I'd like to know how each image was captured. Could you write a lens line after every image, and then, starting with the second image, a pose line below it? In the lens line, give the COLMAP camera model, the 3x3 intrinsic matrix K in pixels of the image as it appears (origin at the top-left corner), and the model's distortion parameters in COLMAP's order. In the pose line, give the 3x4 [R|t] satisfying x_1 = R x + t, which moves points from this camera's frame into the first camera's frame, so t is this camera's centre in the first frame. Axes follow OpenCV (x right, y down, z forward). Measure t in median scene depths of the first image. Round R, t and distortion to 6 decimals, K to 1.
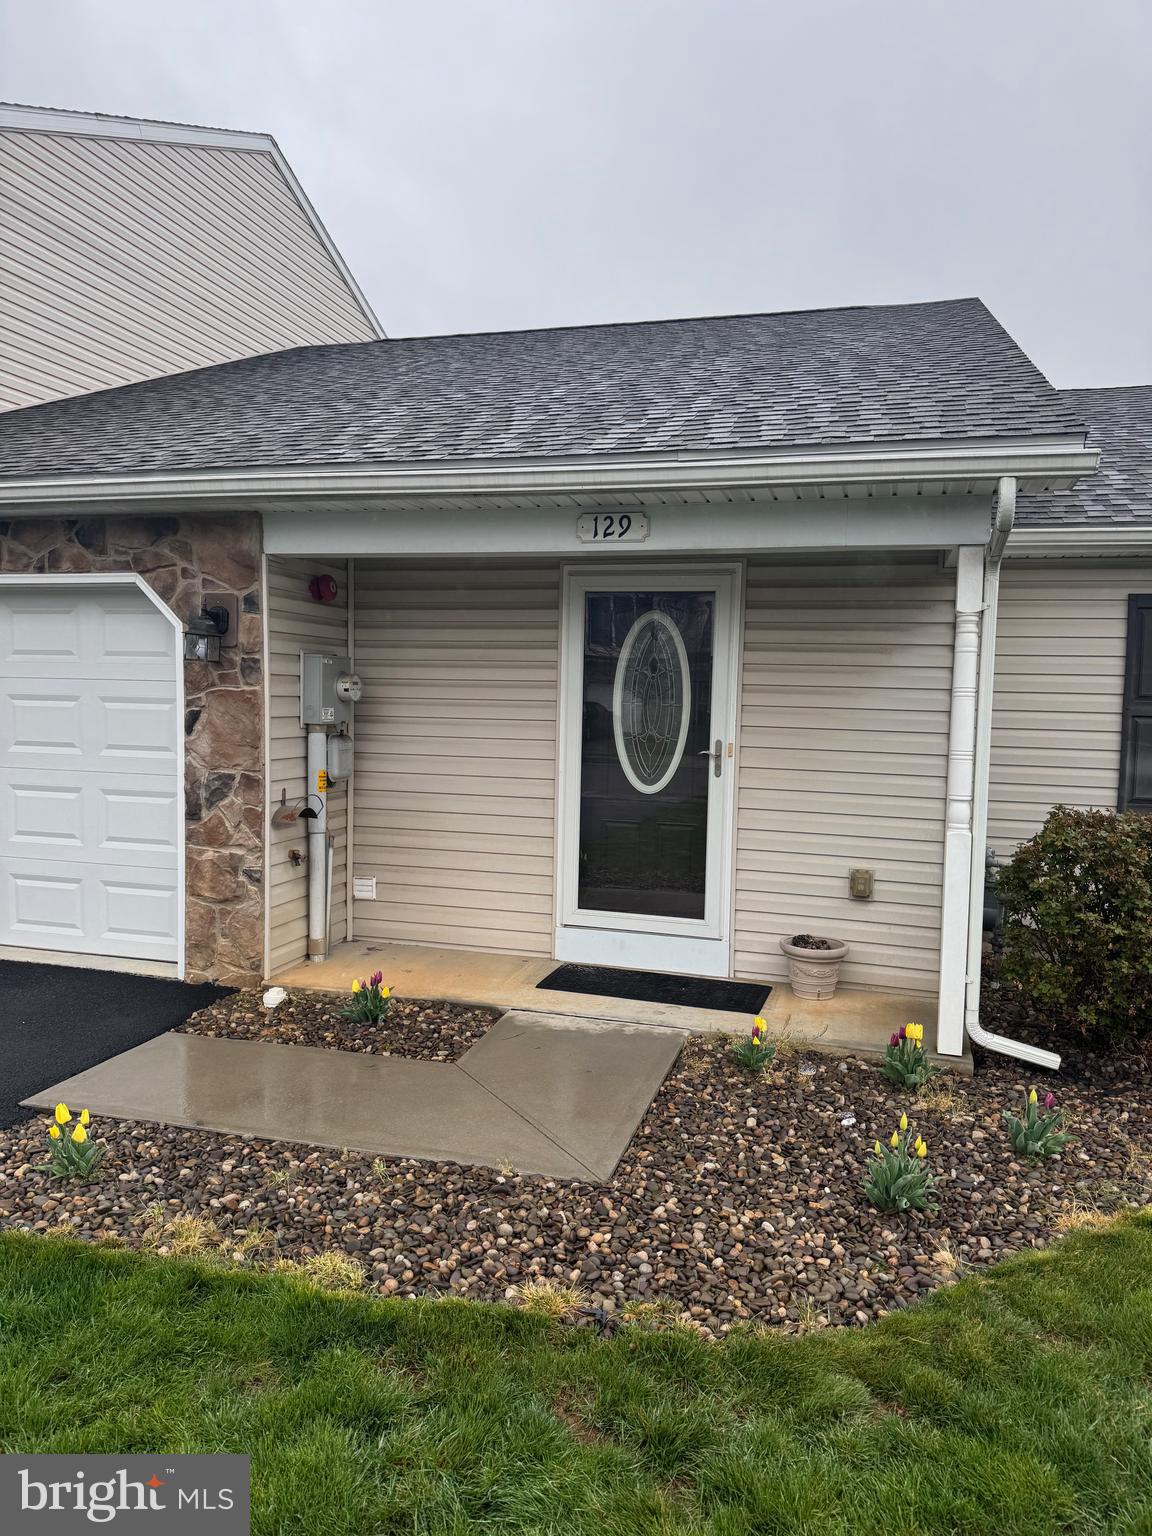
lens RADIAL K [[1076.0, 0, 579.4], [0, 1076.0, 799.3], [0, 0, 1]] dist [0.097005, -0.173027]
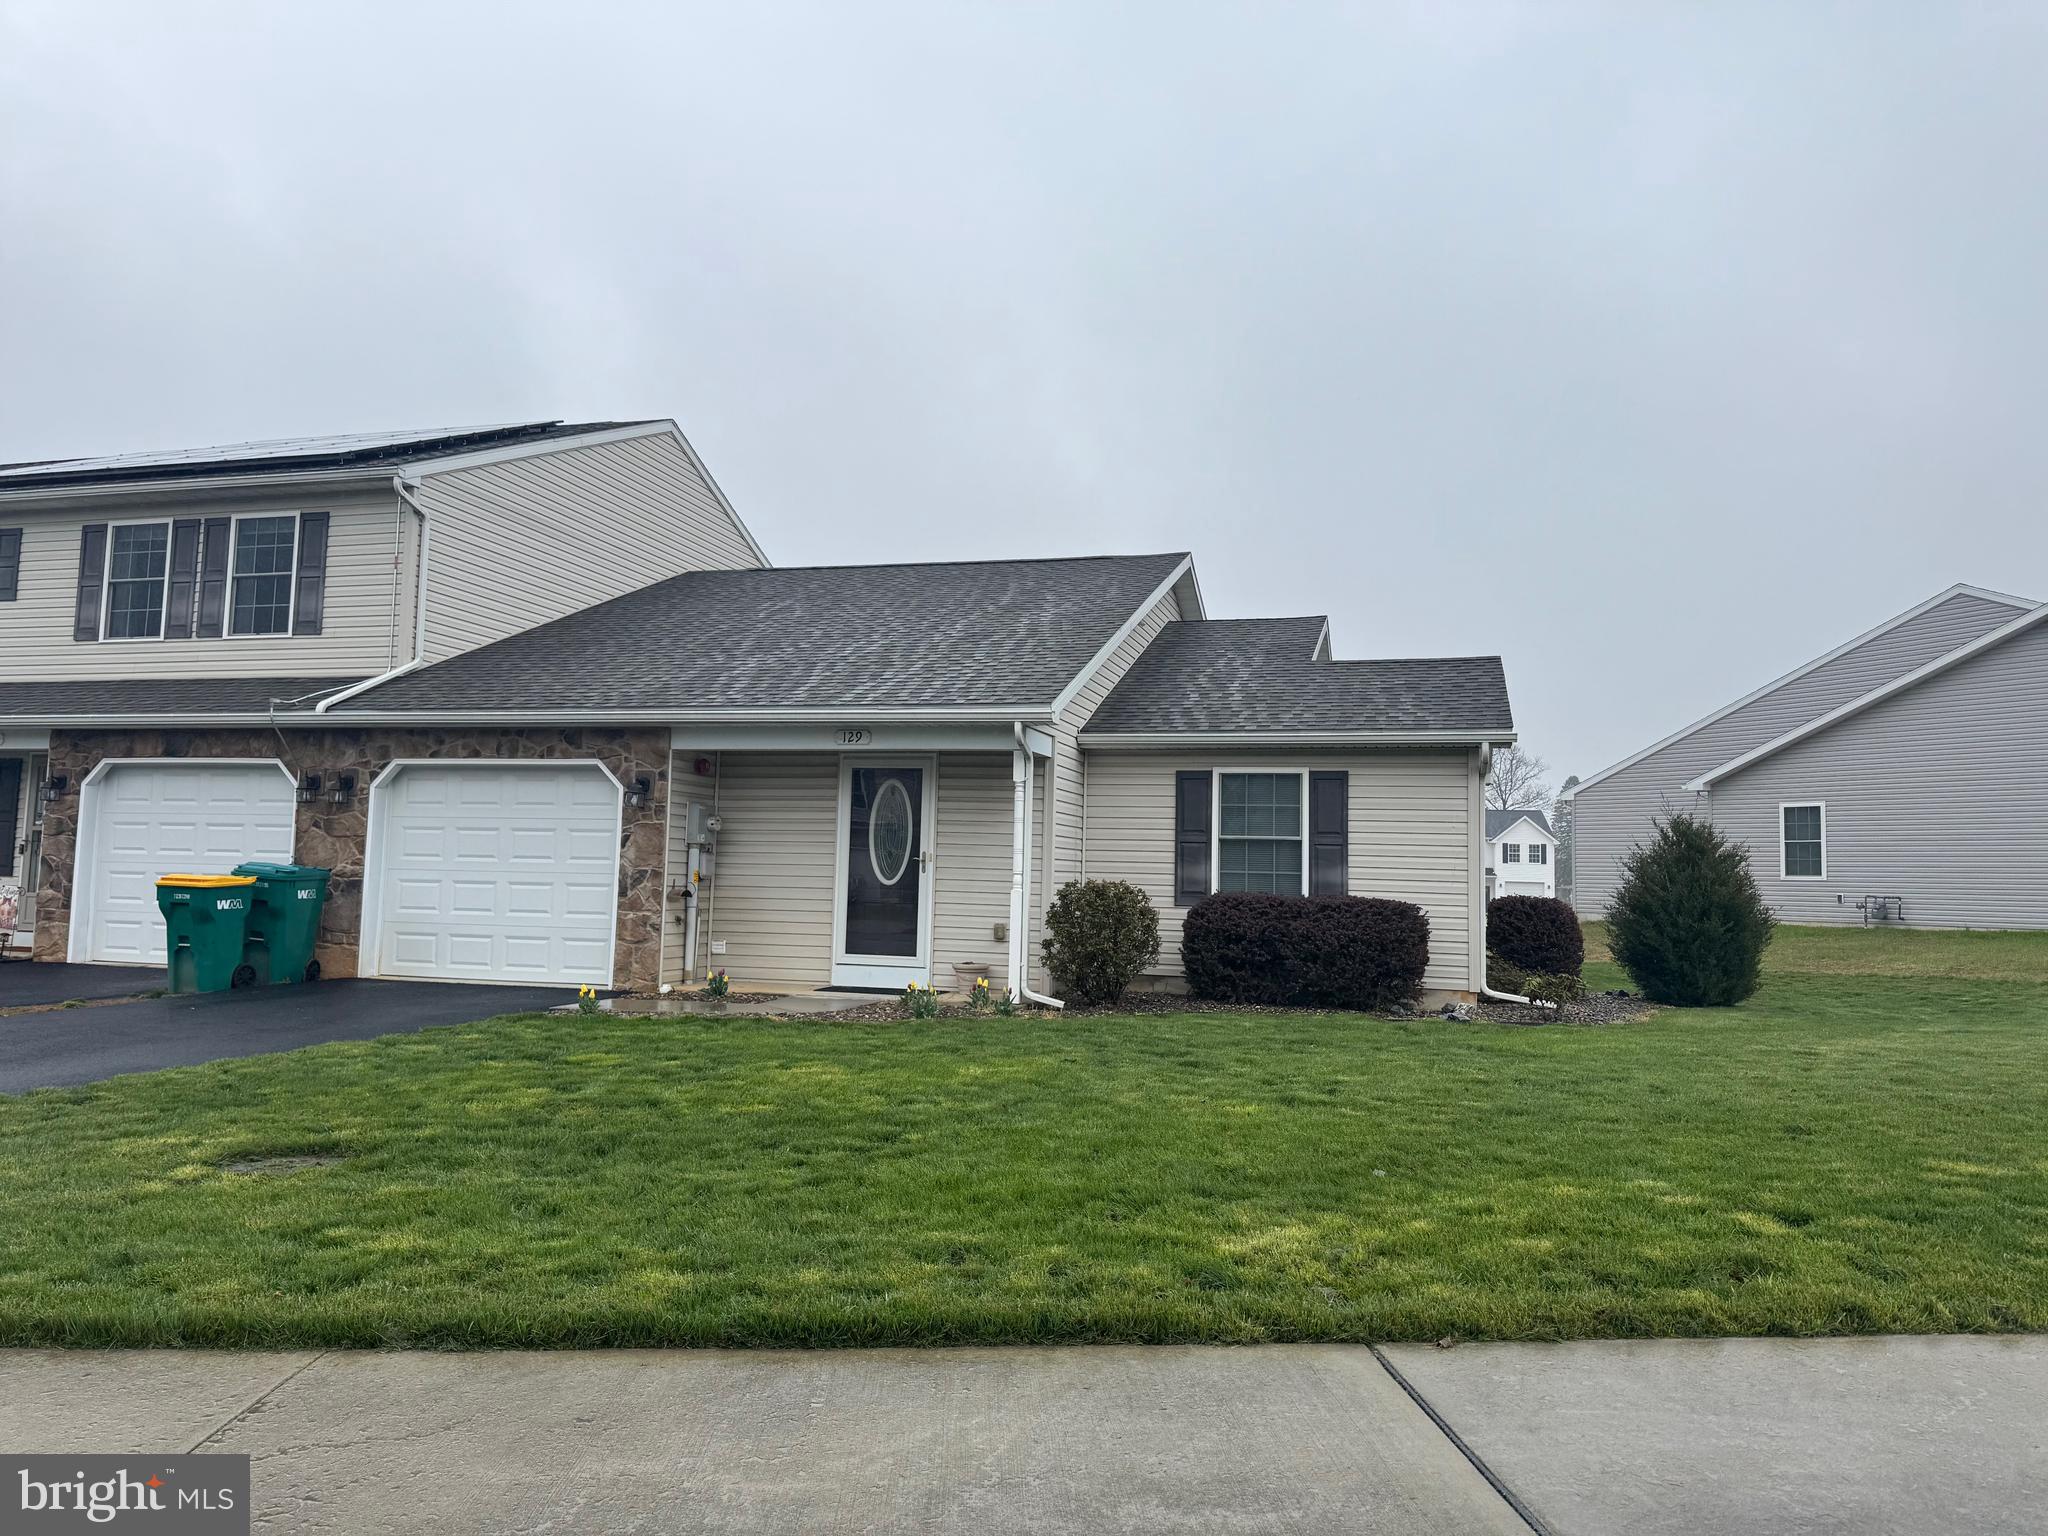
lens RADIAL K [[1426.0, 0, 1024.0], [0, 1426.0, 768.0], [0, 0, 1]] dist [0.074684, -0.088047]
pose [[0.999998, 0.001205, -0.001598, 0.296948], [-0.001465, 0.984706, -0.174218, 0.215950], [0.001364, 0.174220, 0.984706, -1.315075]]
